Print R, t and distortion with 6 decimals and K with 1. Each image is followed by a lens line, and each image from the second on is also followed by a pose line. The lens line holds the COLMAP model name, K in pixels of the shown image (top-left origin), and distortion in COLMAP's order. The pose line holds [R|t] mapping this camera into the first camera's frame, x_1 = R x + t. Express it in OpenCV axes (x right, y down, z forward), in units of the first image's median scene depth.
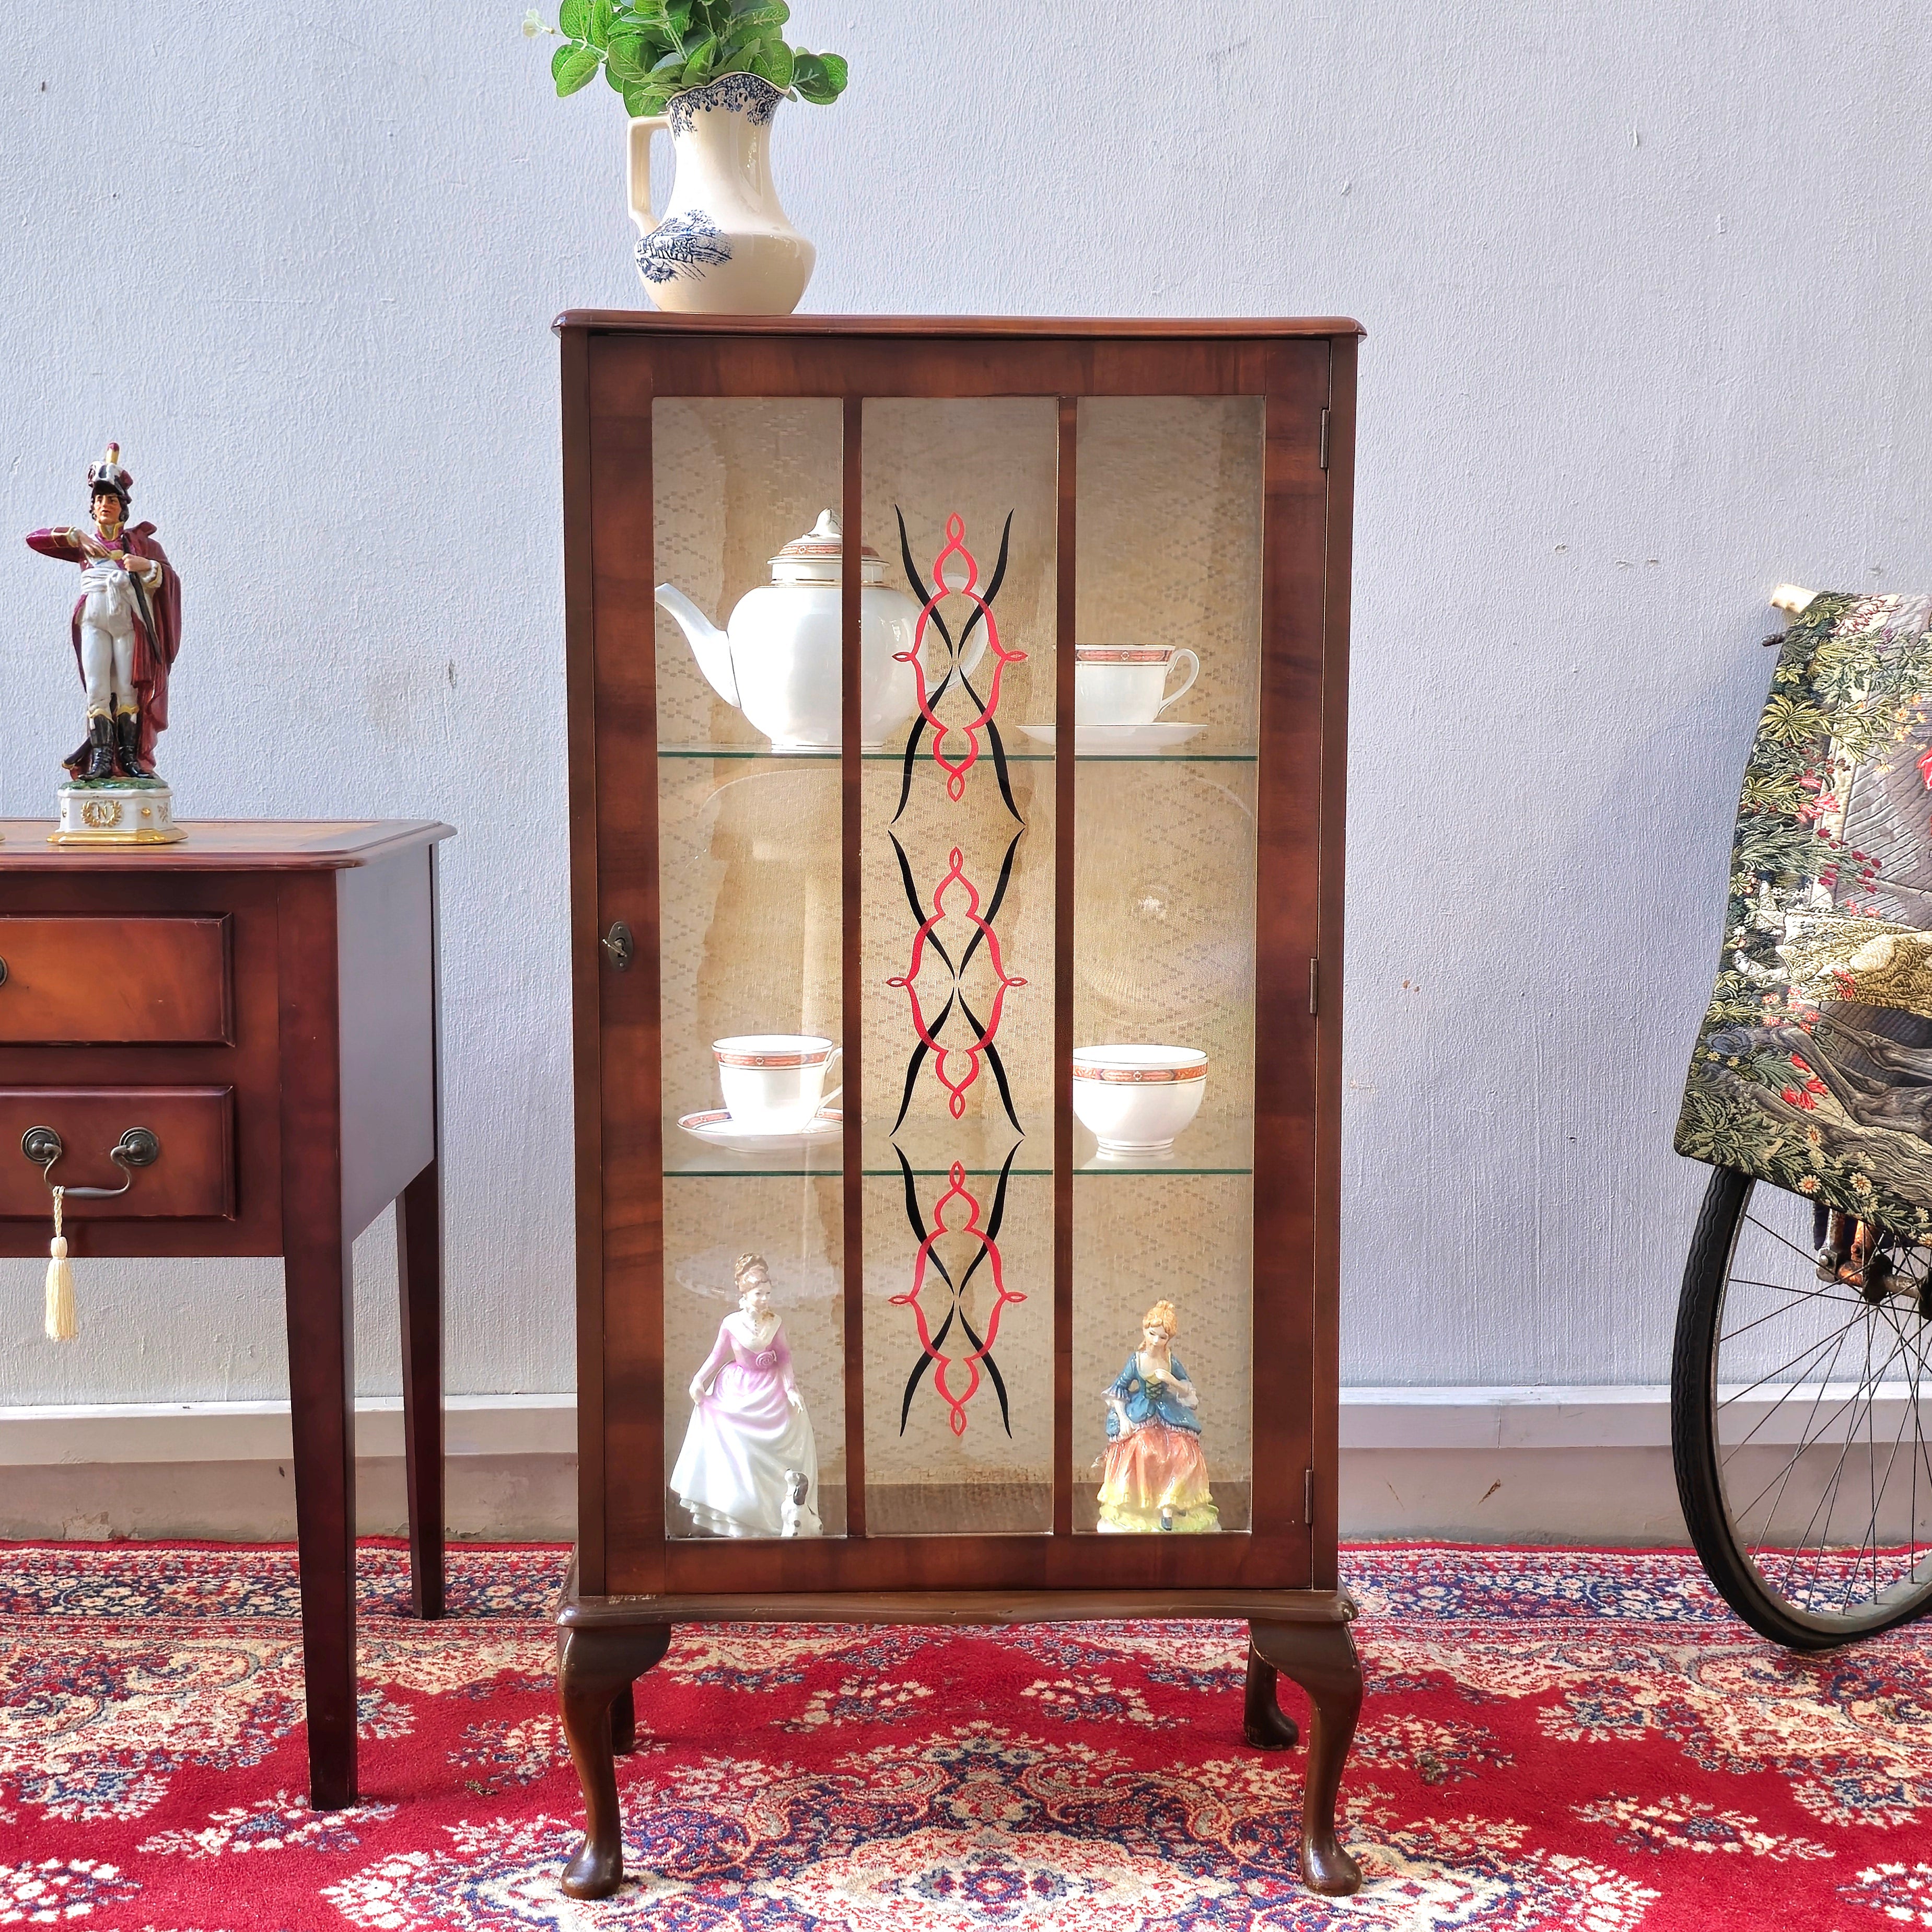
lens RADIAL K [[2763.4, 0, 966.0], [0, 2763.4, 966.0], [0, 0, 1]] dist [0.095233, -0.130677]
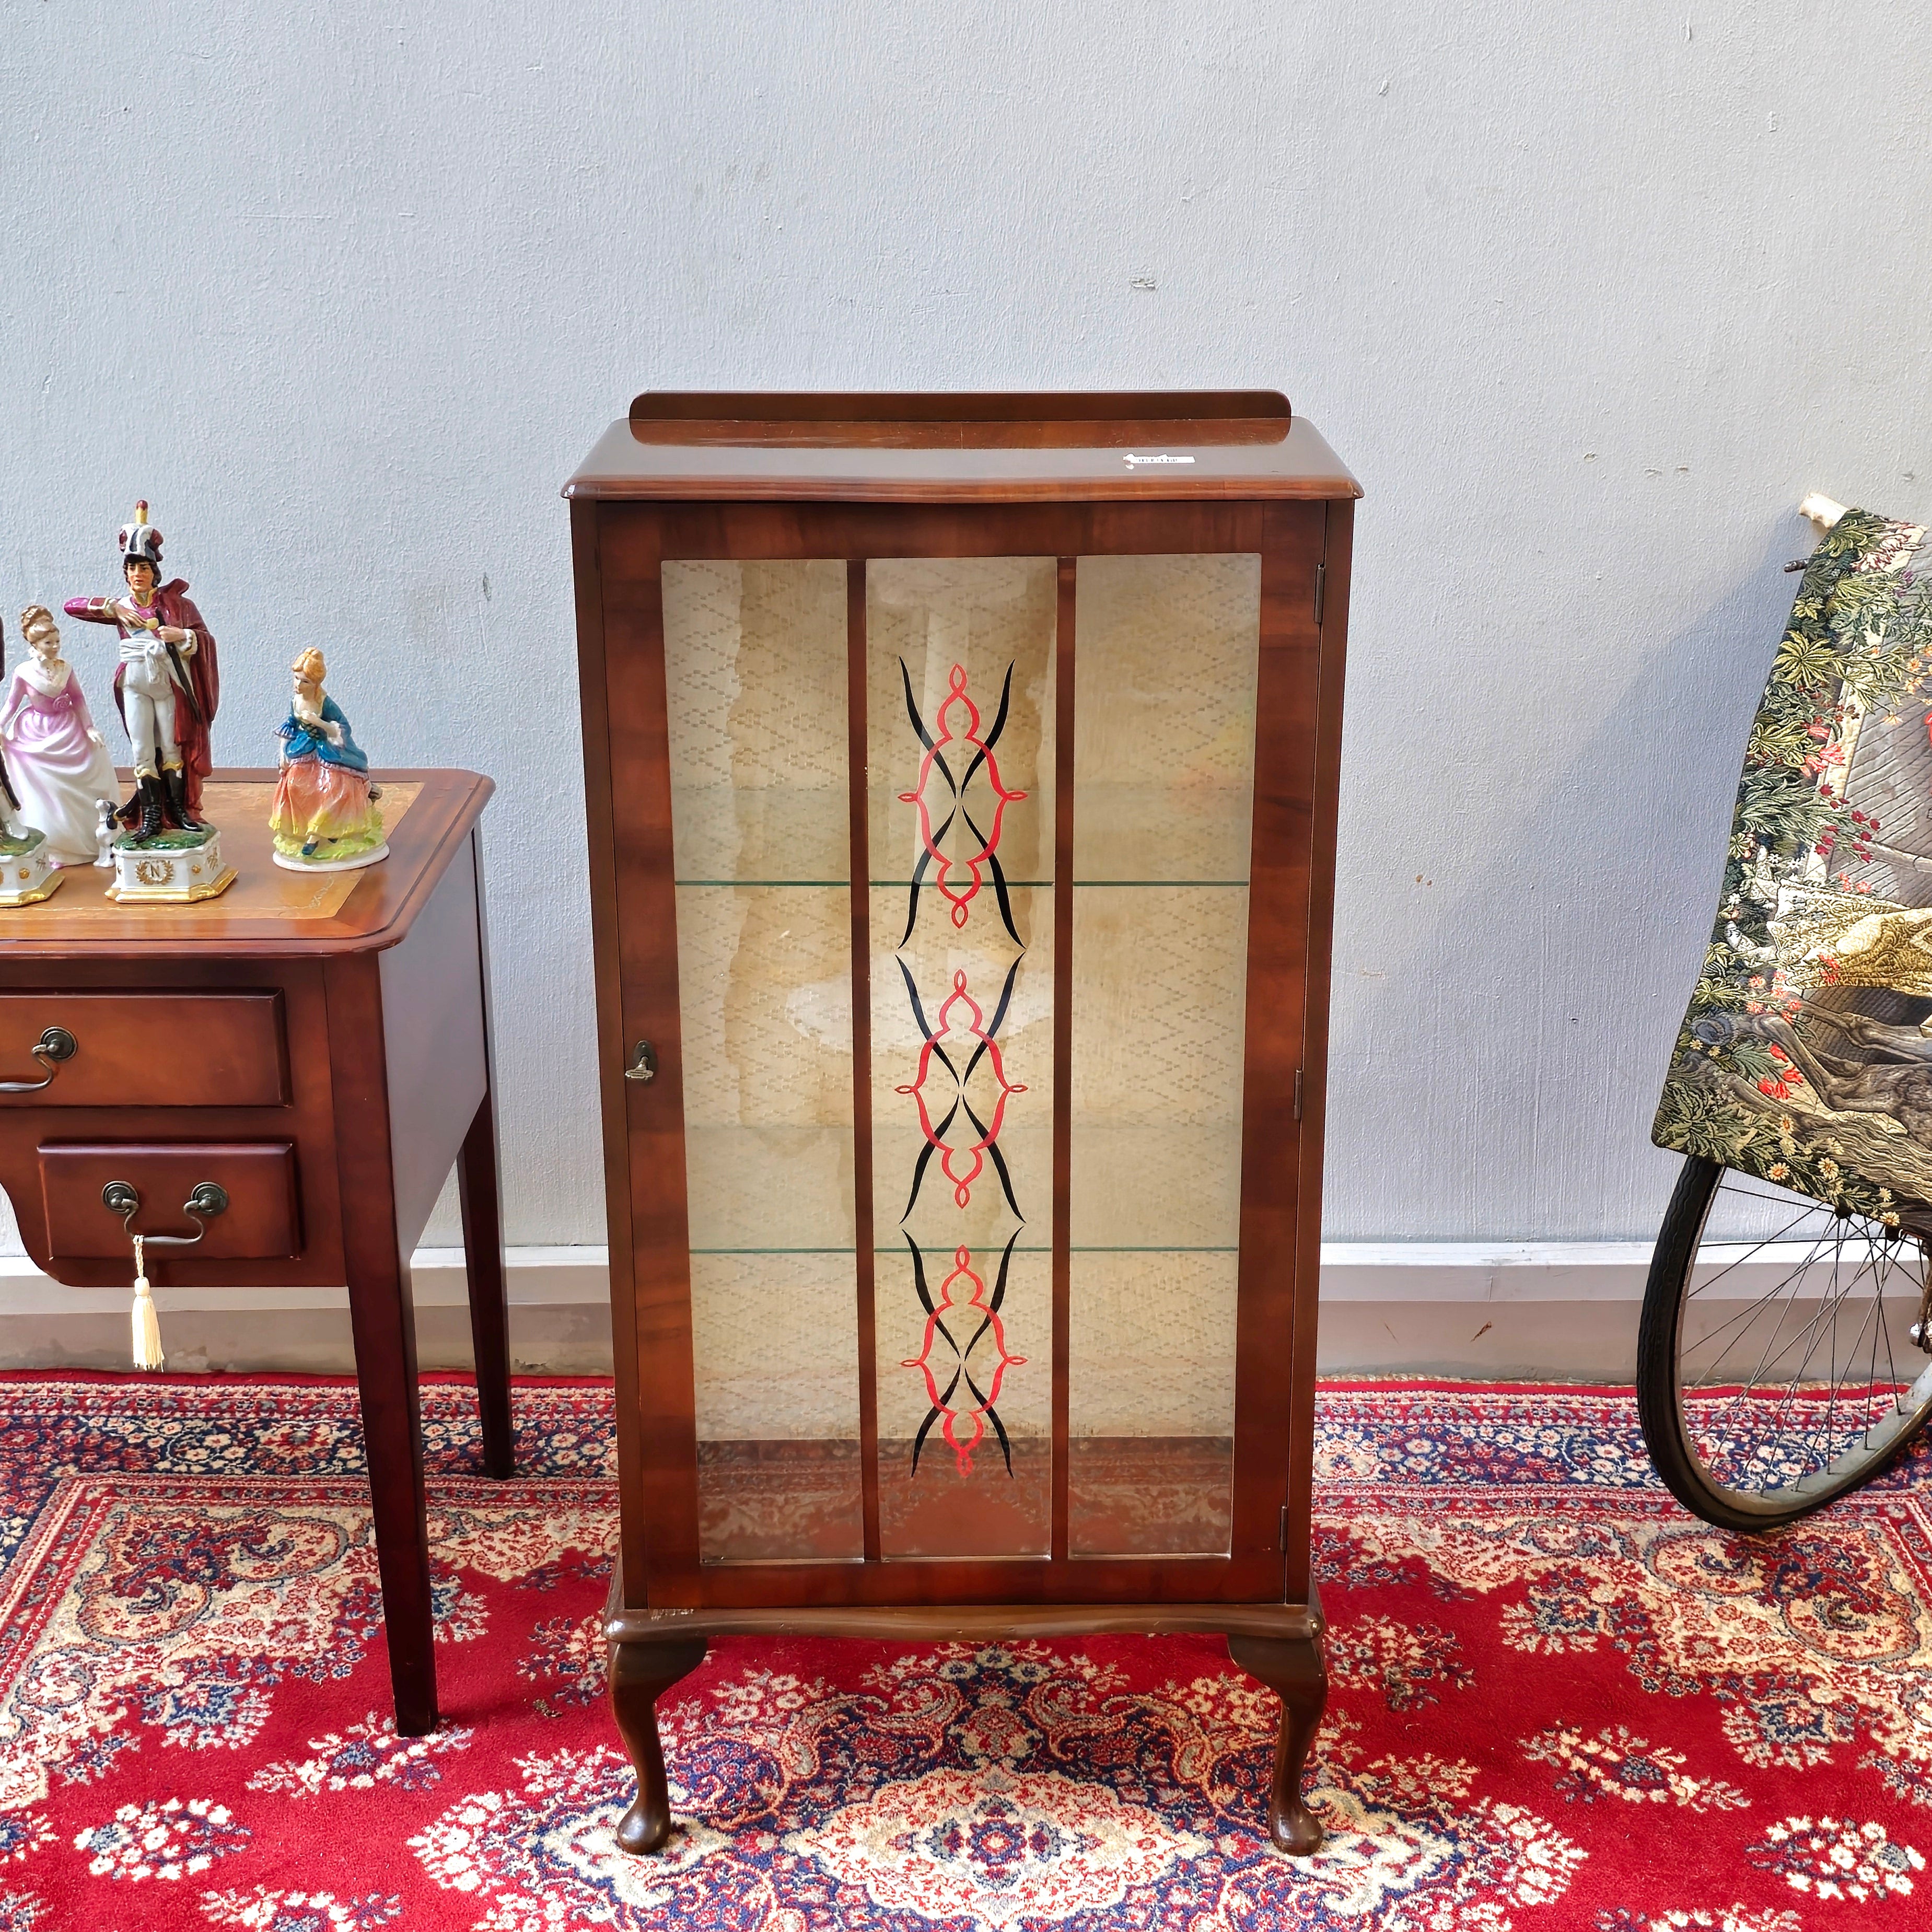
lens RADIAL K [[2763.4, 0, 966.0], [0, 2763.4, 966.0], [0, 0, 1]] dist [0.095233, -0.130677]
pose [[0.999585, 0.005458, -0.028284, 0.024097], [0.001059, 0.974263, 0.225411, -0.238803], [0.028786, -0.225348, 0.973853, -0.021037]]
